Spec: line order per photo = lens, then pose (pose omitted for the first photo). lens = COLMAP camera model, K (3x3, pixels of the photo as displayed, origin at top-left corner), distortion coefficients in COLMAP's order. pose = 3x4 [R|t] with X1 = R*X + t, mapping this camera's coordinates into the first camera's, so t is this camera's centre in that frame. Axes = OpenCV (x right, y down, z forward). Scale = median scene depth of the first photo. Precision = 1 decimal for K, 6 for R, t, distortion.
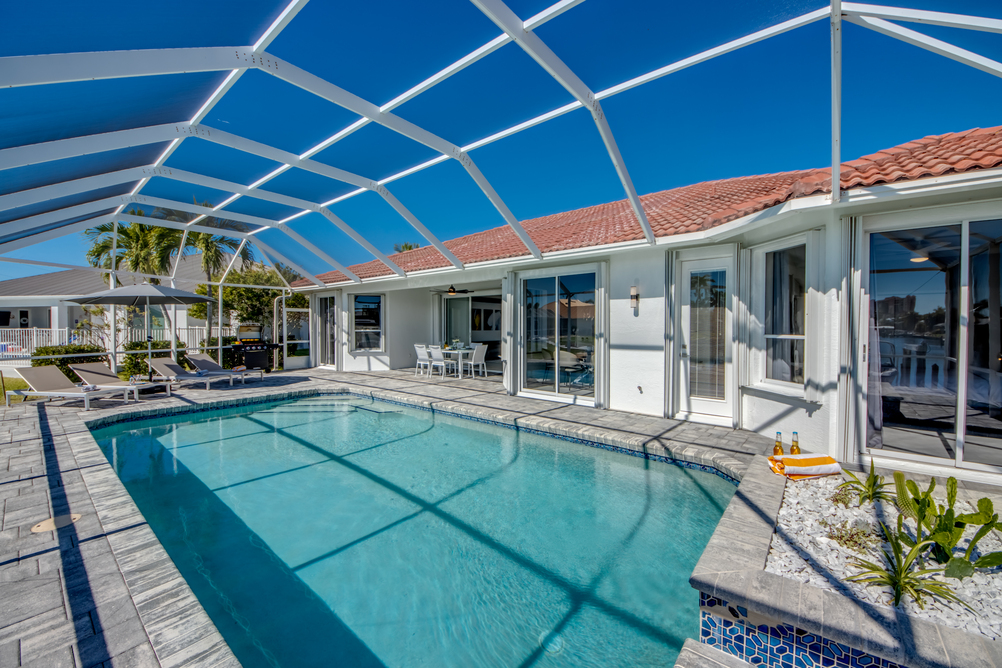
lens RADIAL K [[387.6, 0, 506.5], [0, 387.6, 326.6], [0, 0, 1]] dist [-0.009816, -0.000184]
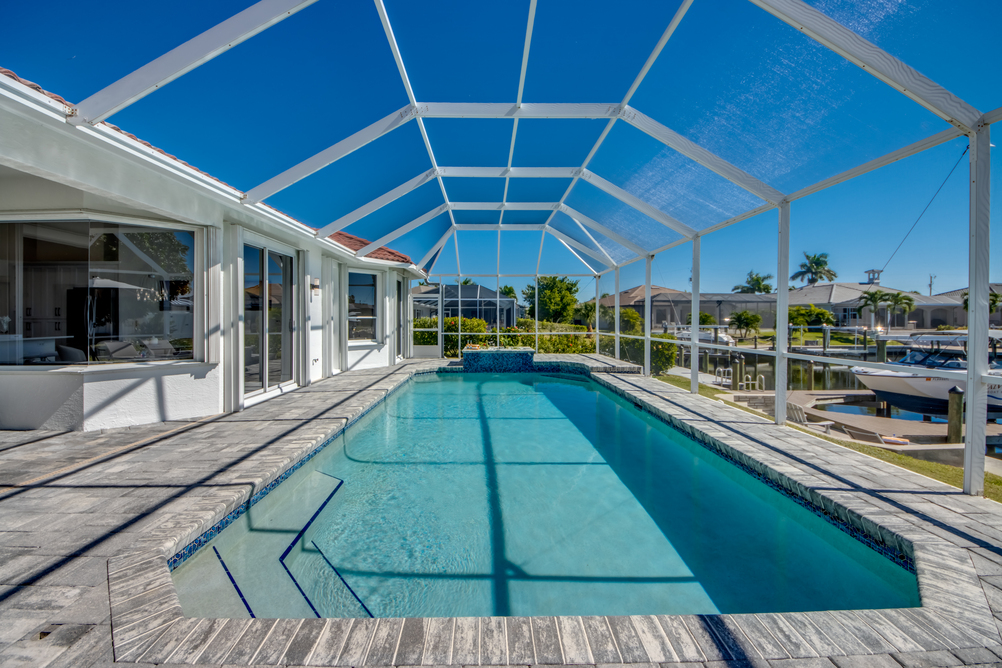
lens RADIAL K [[387.6, 0, 506.5], [0, 387.6, 326.6], [0, 0, 1]] dist [-0.009816, -0.000184]
pose [[-0.670001, -0.020908, 0.742066, -1.339478], [-0.004604, 0.999701, 0.024010, 0.023296], [-0.742346, 0.012670, -0.669897, 1.866707]]
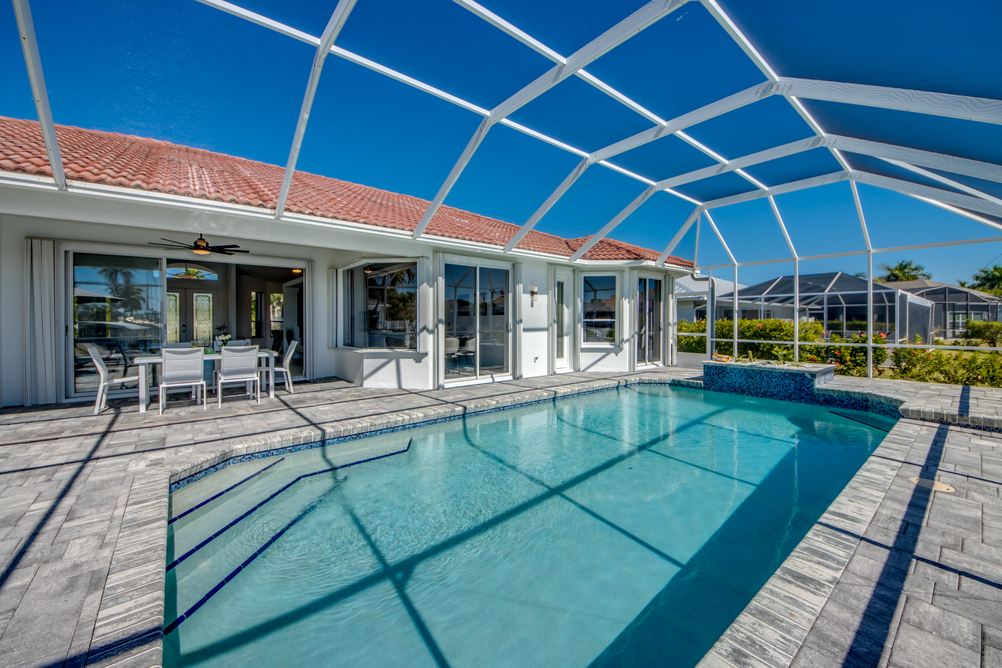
lens RADIAL K [[399.8, 0, 500.6], [0, 399.8, 325.4], [0, 0, 1]] dist [0.024858, -0.000073]
pose [[0.193761, -0.017713, 0.980889, -1.488886], [-0.000002, 0.999837, 0.018056, 0.017809], [-0.981049, -0.003500, 0.193729, 1.149321]]
